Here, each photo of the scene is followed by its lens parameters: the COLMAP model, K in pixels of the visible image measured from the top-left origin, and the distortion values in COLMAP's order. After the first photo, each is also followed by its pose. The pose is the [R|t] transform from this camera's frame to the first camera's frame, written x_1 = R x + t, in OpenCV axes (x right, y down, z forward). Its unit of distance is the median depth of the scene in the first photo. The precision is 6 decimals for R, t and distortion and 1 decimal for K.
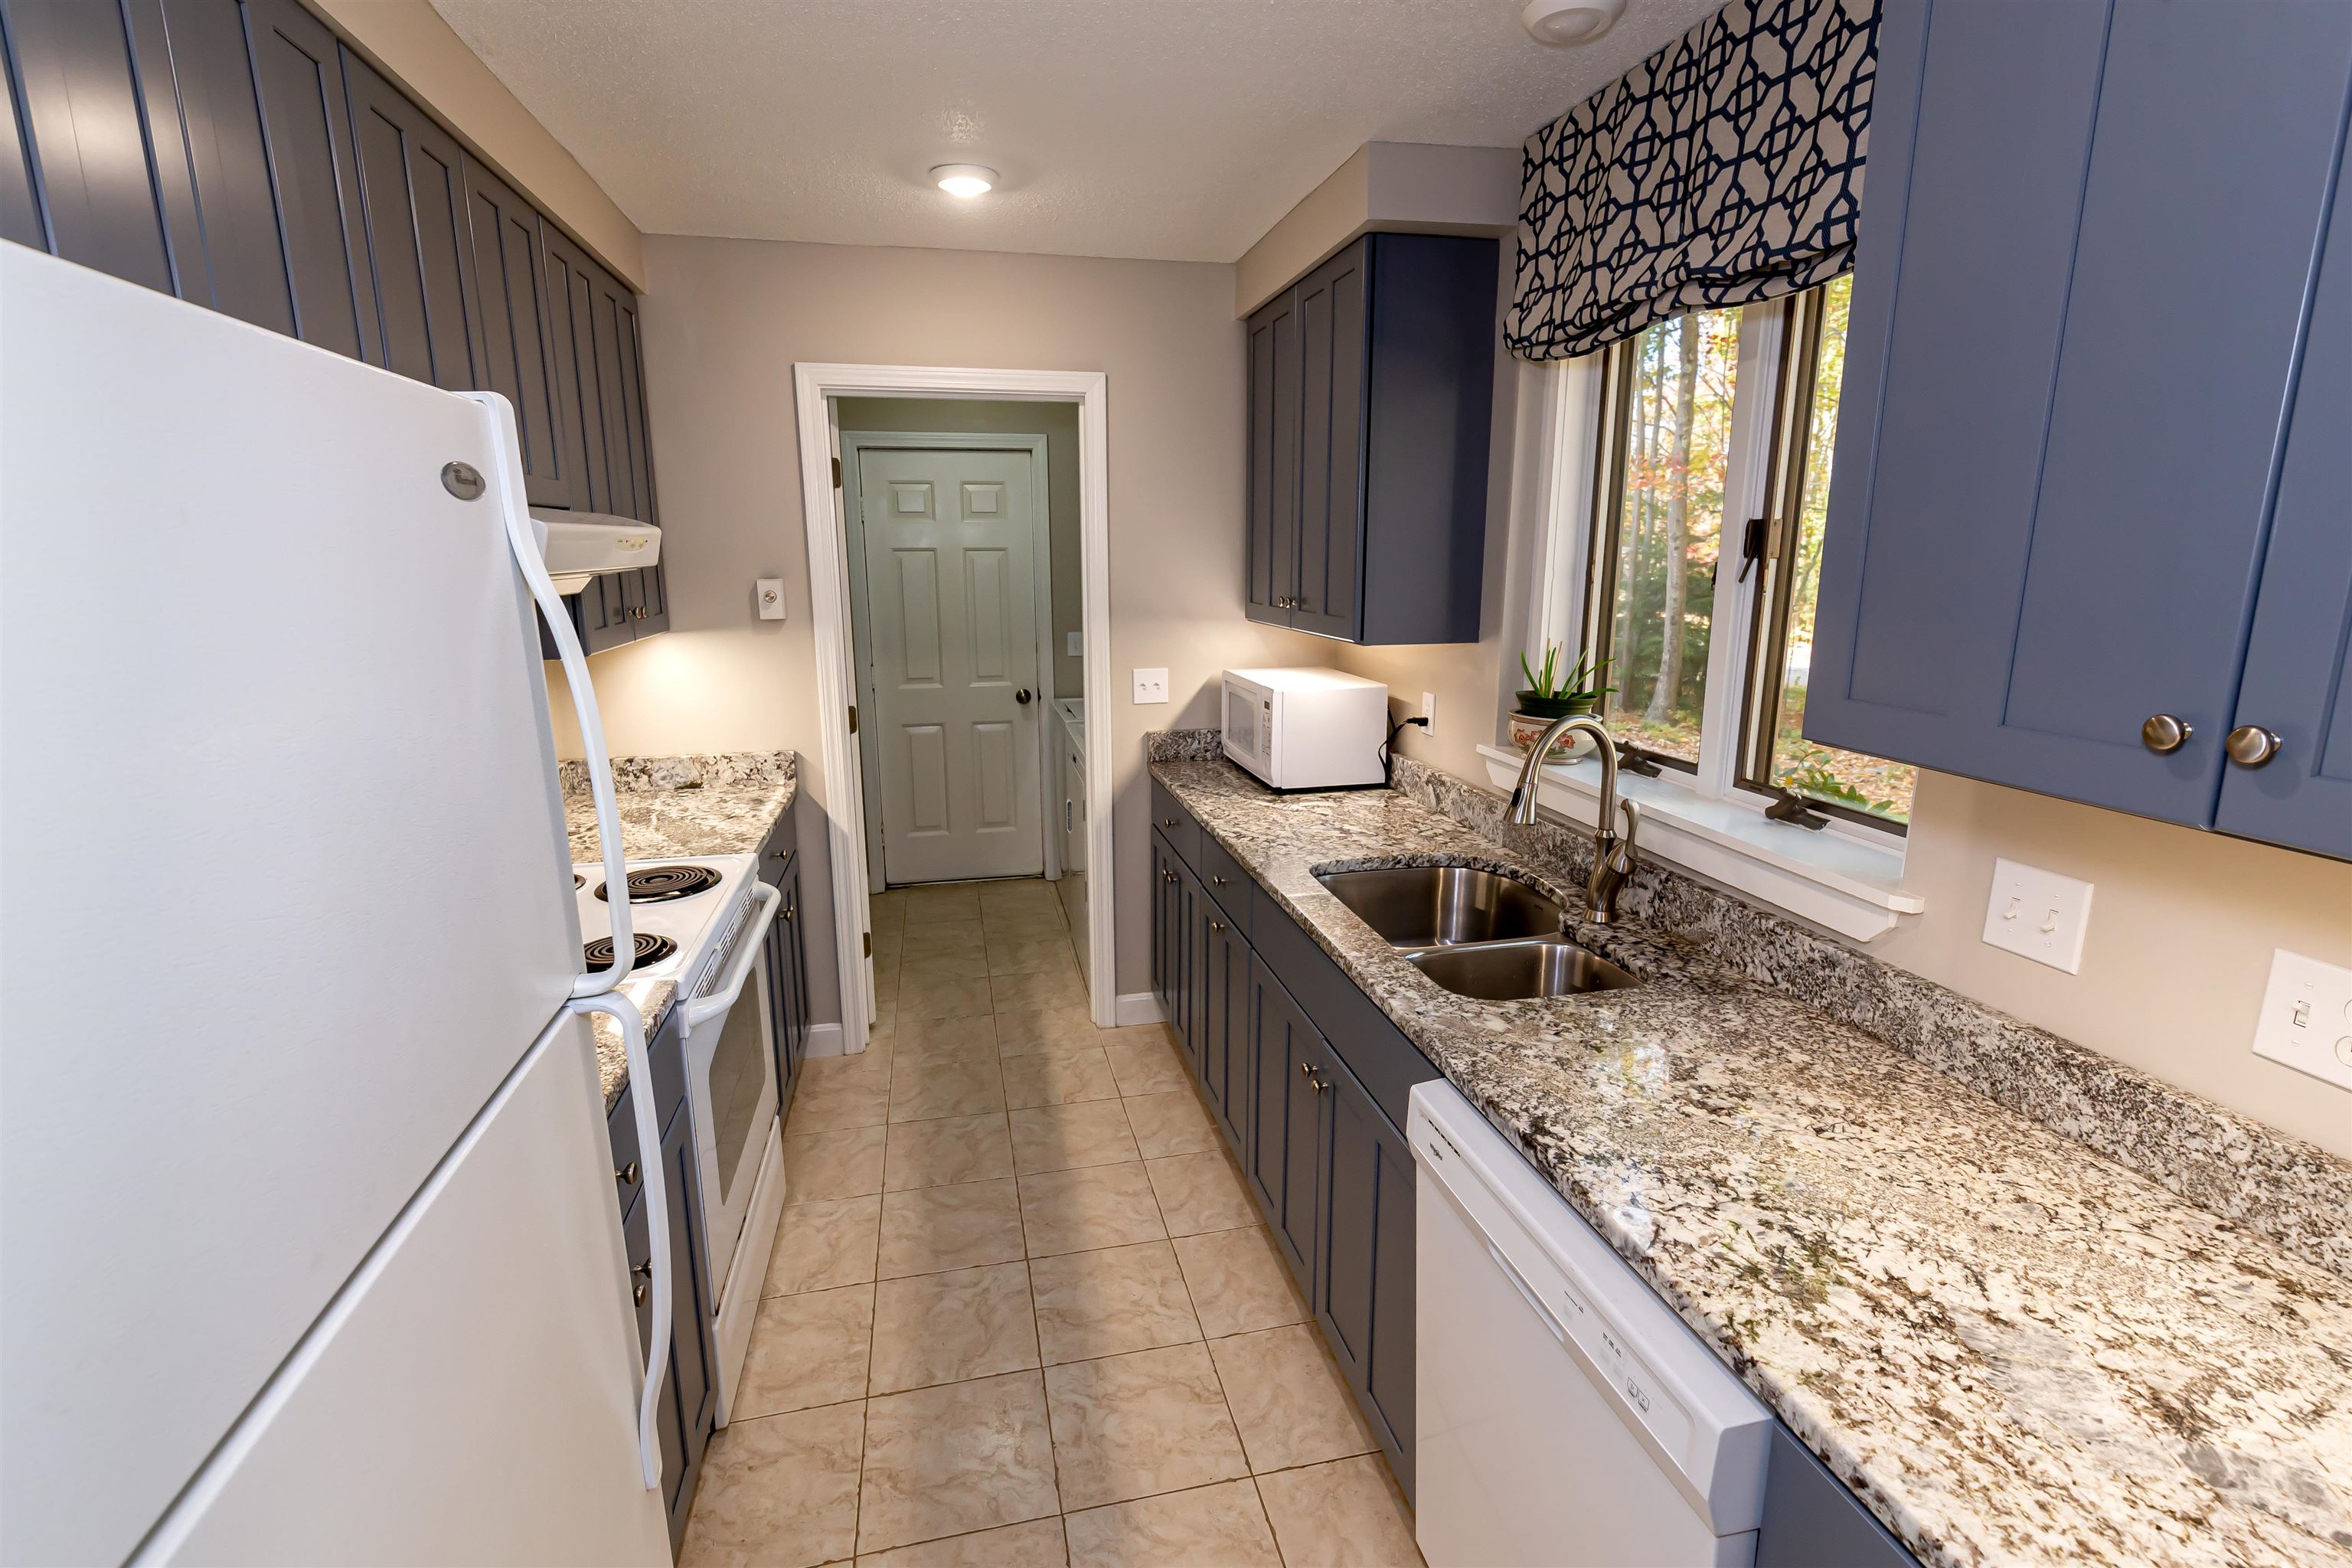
lens RADIAL K [[1054.9, 0, 1168.0], [0, 1054.9, 764.3], [0, 0, 1]] dist [0.002344, -0.000345]
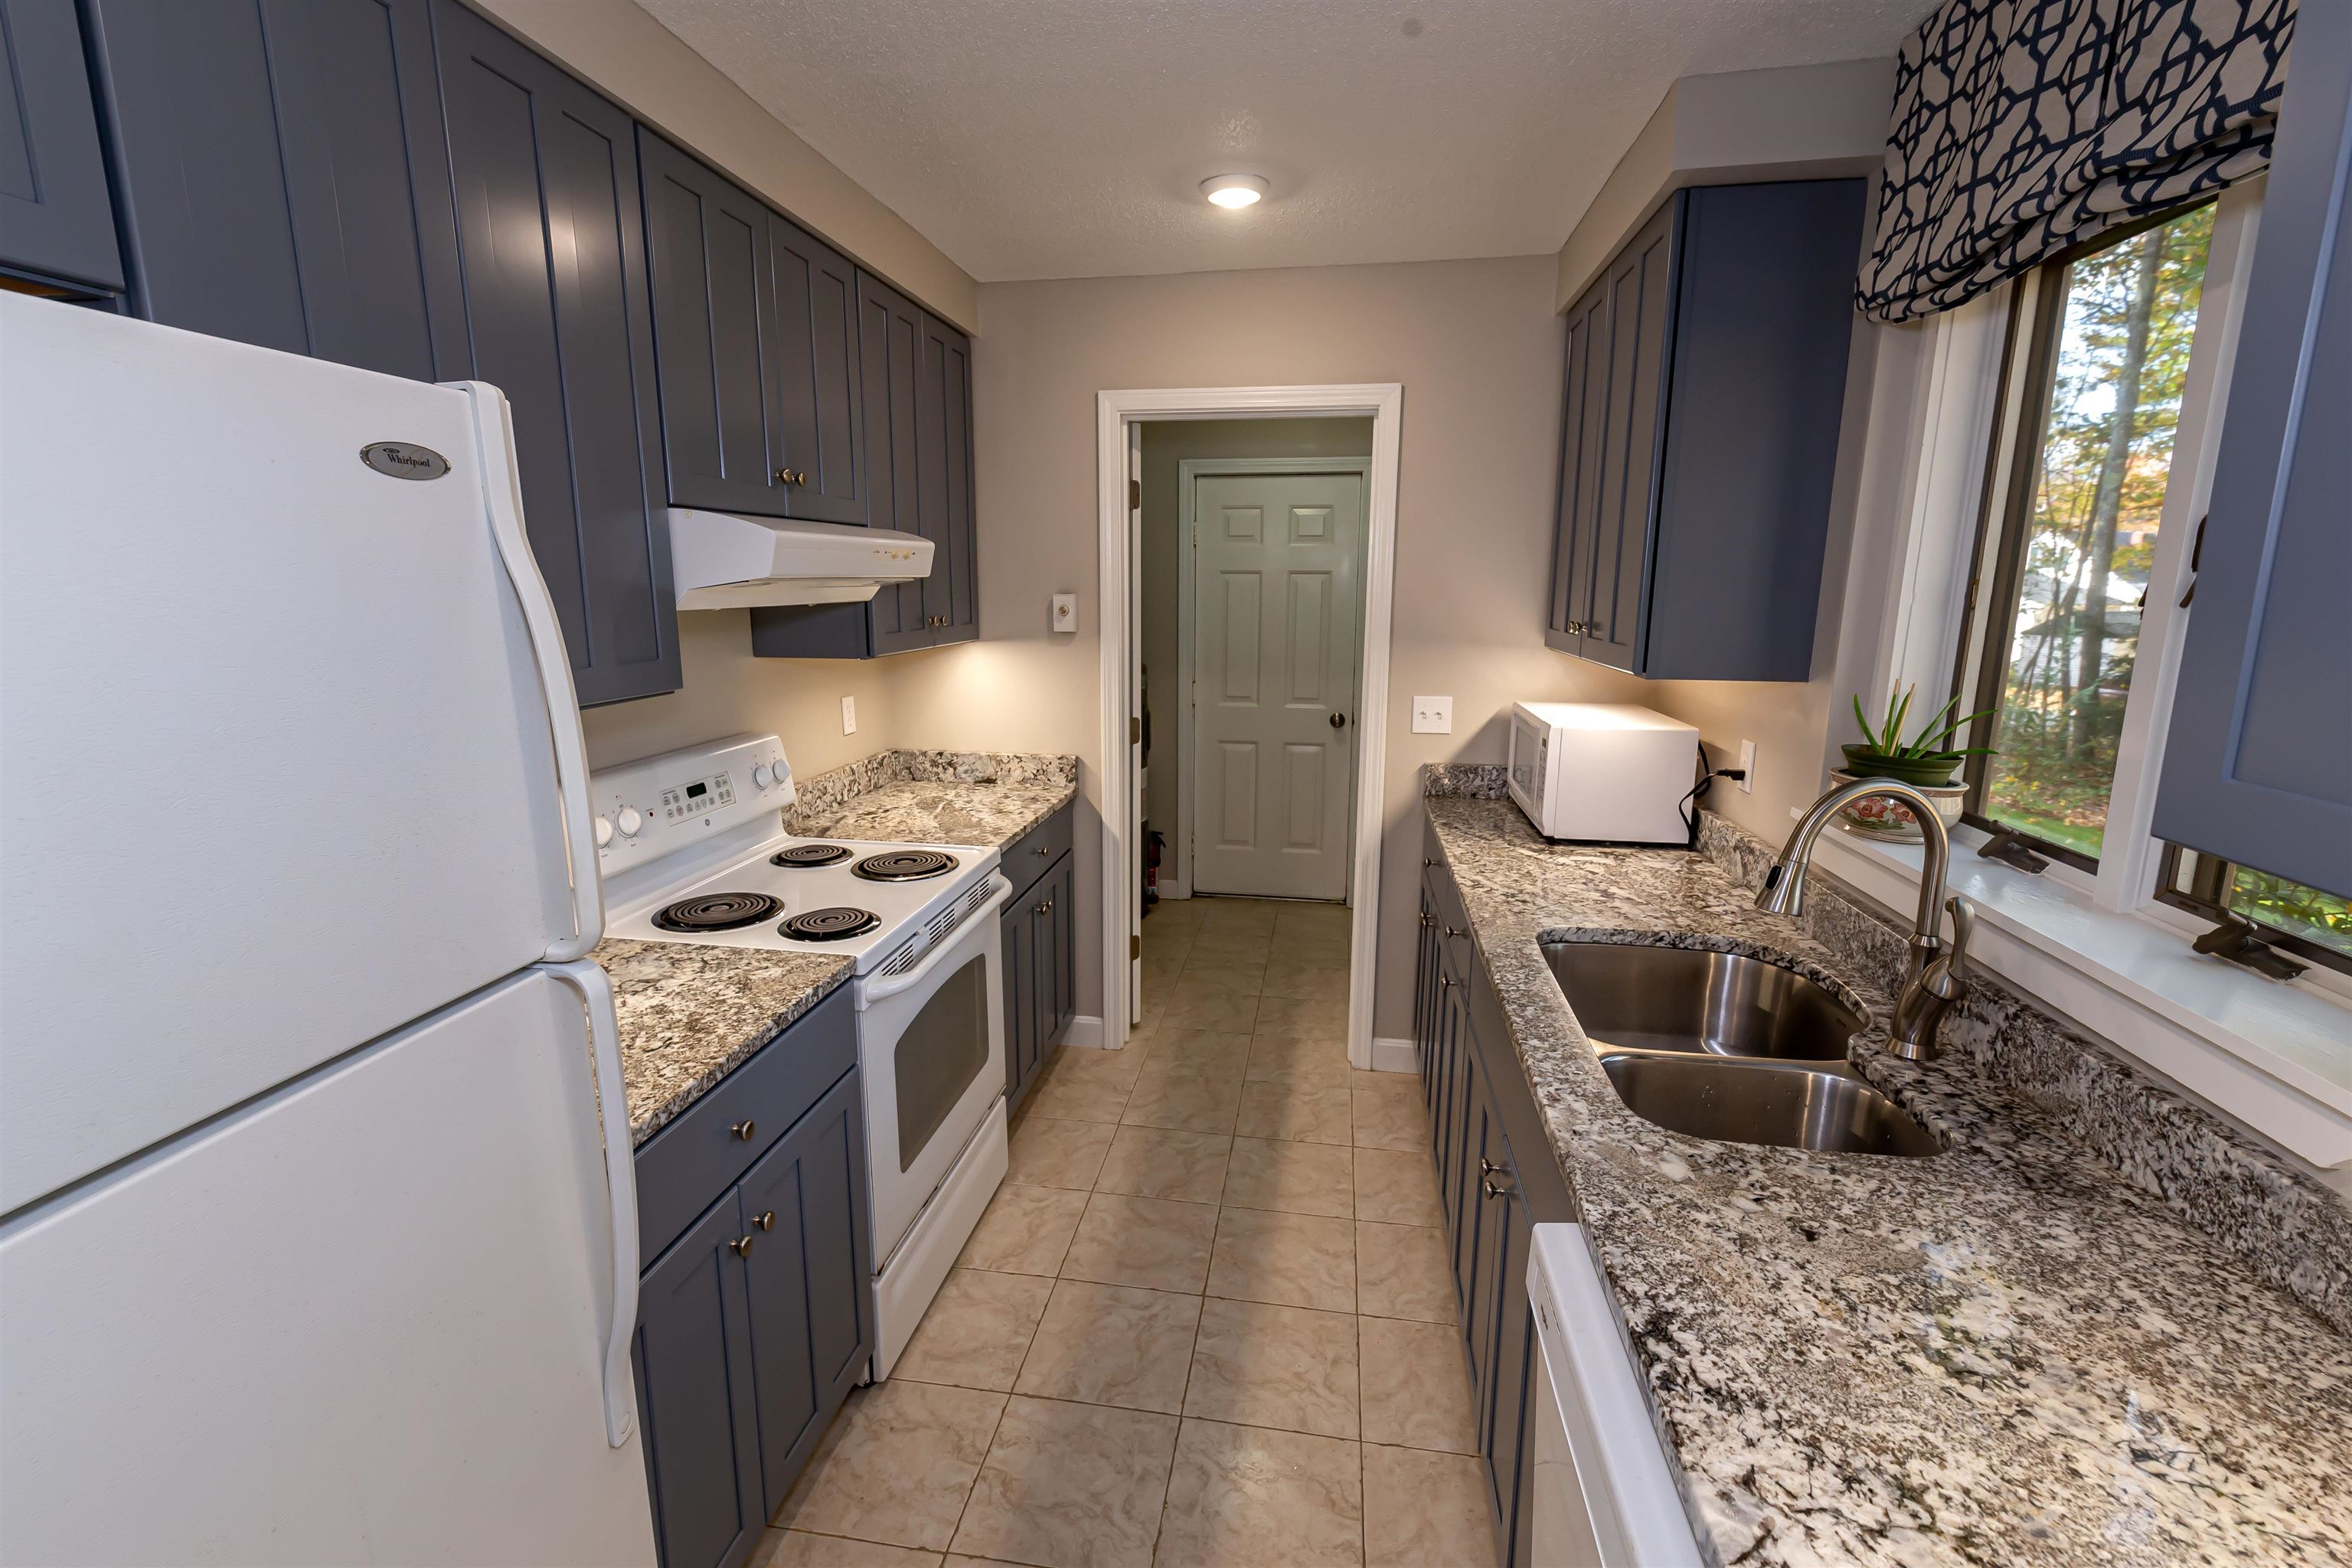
lens RADIAL K [[1016.3, 0, 1162.0], [0, 1016.3, 770.9], [0, 0, 1]] dist [0.001596, -0.000874]
pose [[0.927183, 0.077808, -0.366439, 0.147326], [-0.083440, 0.996513, 0.000470, -0.007744], [0.365197, 0.030140, 0.930442, 0.114781]]
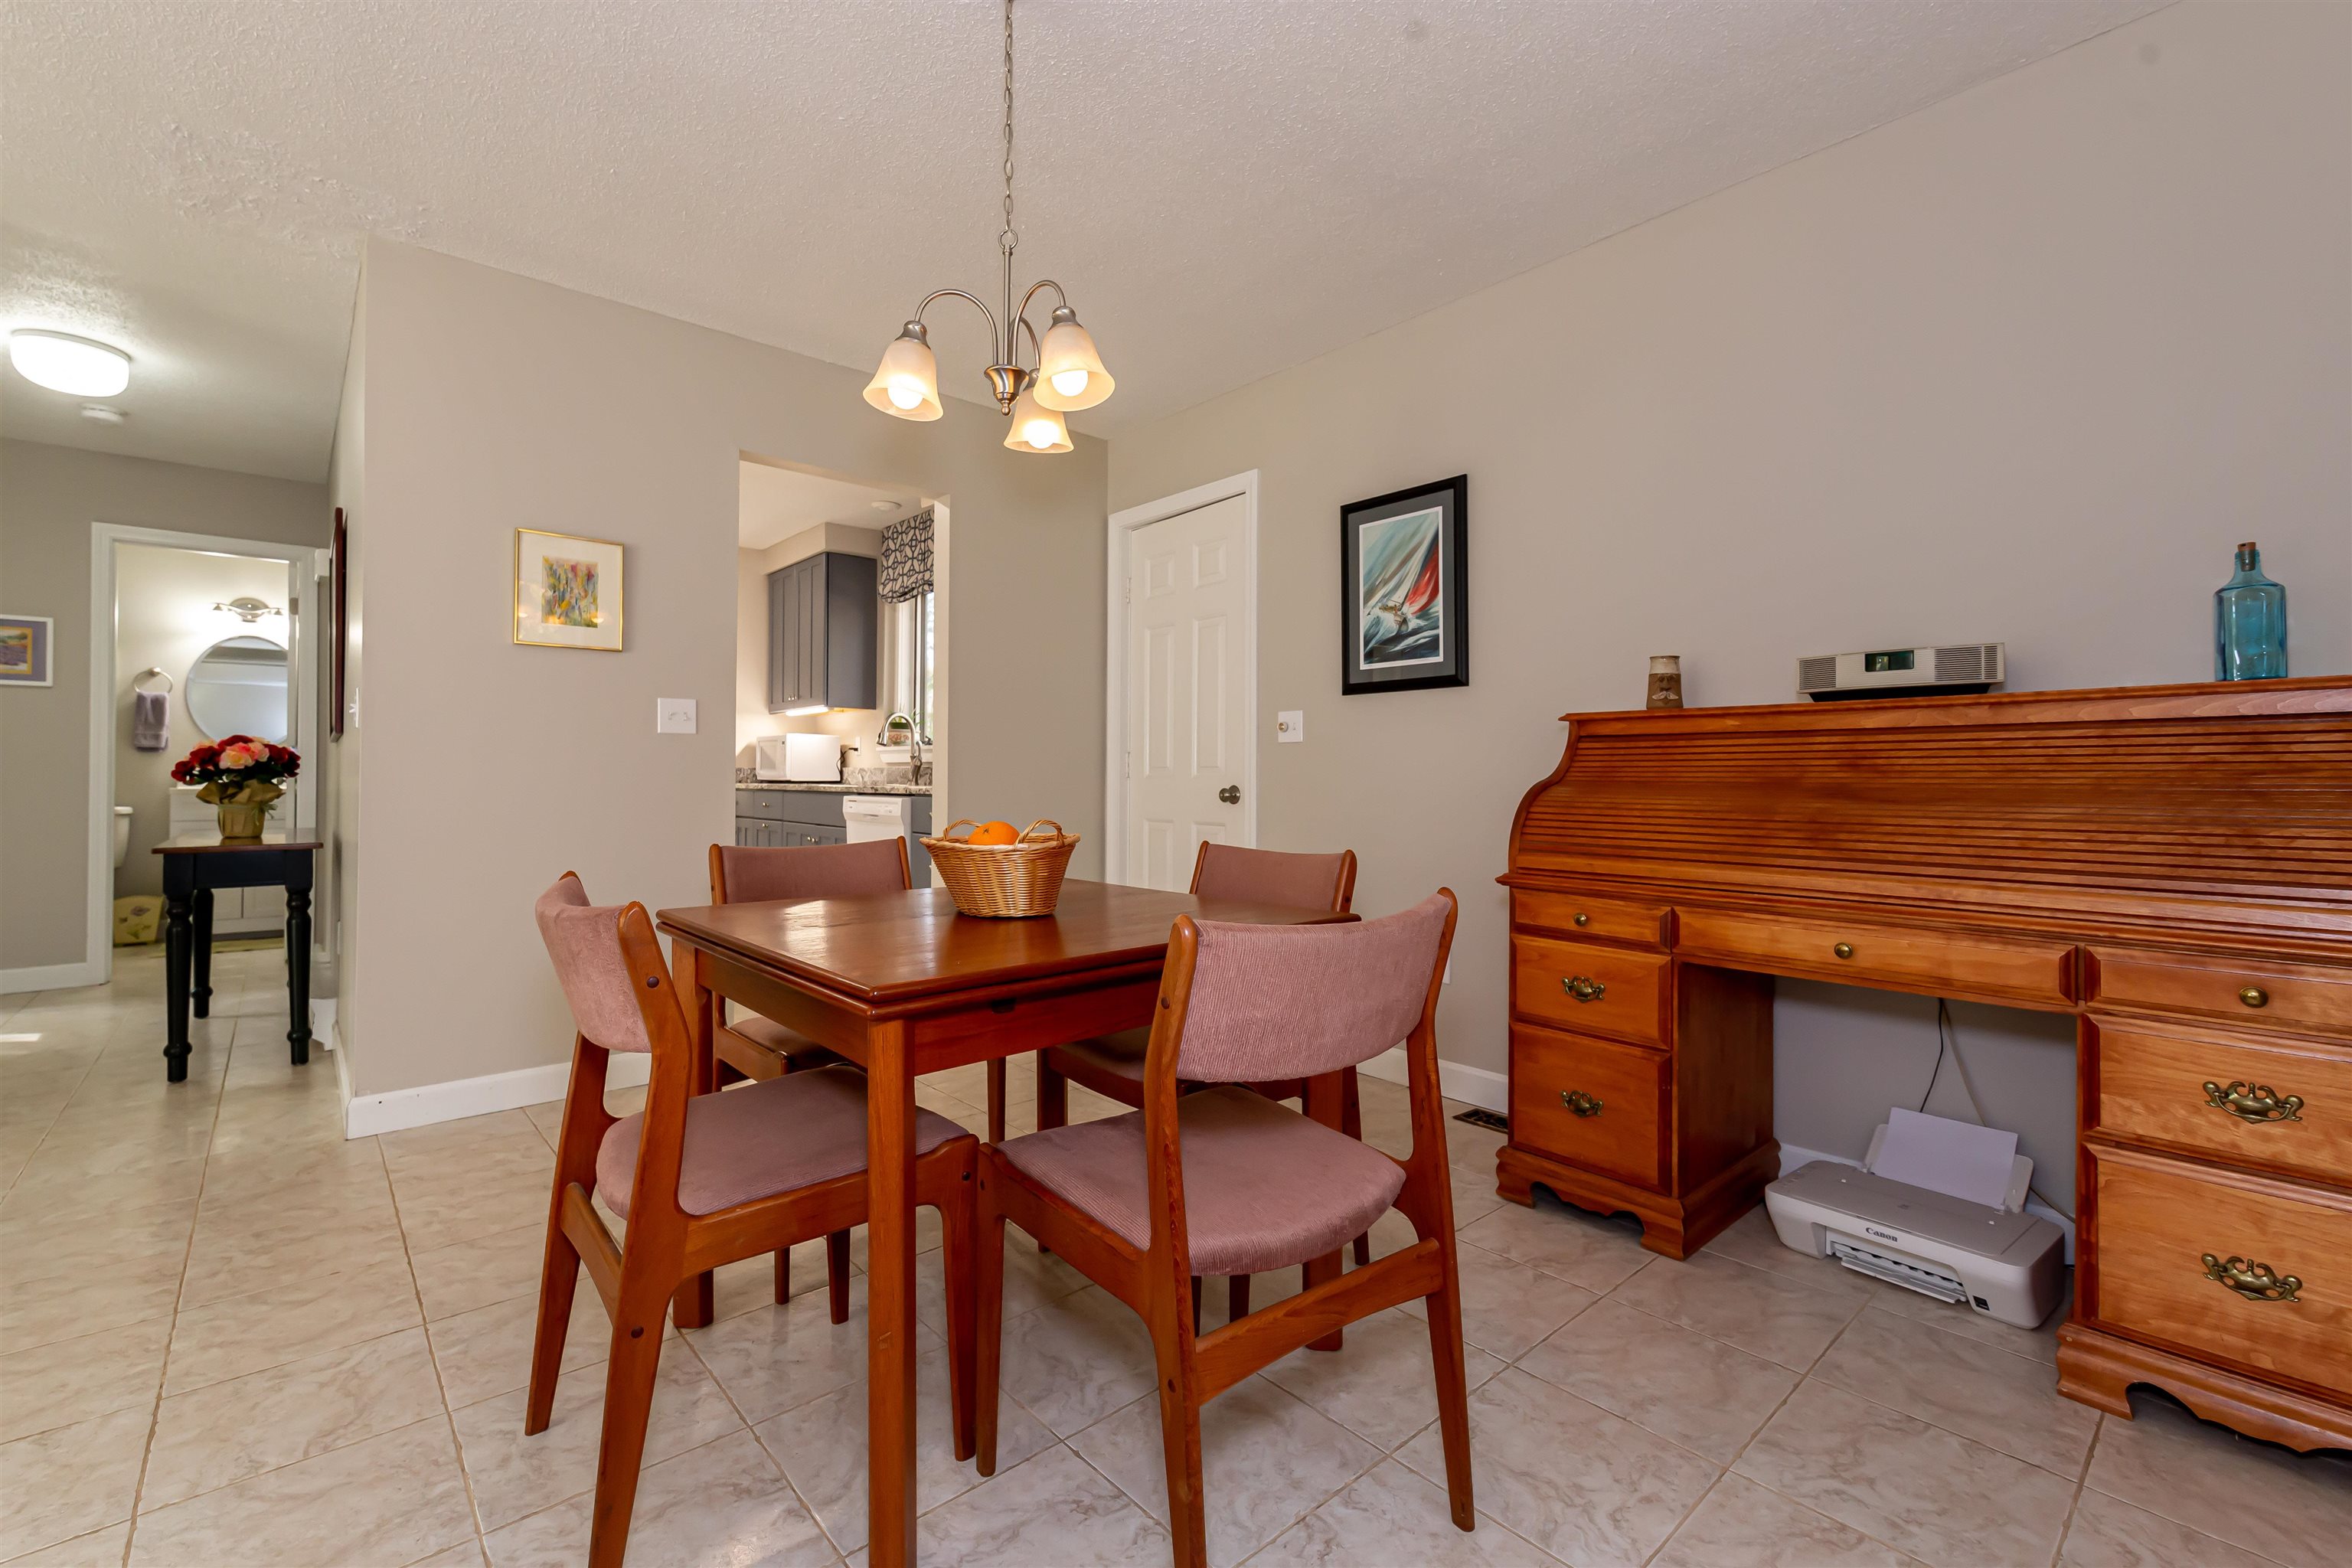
lens RADIAL K [[1016.3, 0, 1162.0], [0, 1016.3, 770.9], [0, 0, 1]] dist [0.001596, -0.000874]
pose [[0.877091, 0.011244, 0.480192, -0.308394], [0.087960, 0.979060, -0.183589, 0.616445], [-0.472201, 0.203262, 0.857736, -1.572453]]
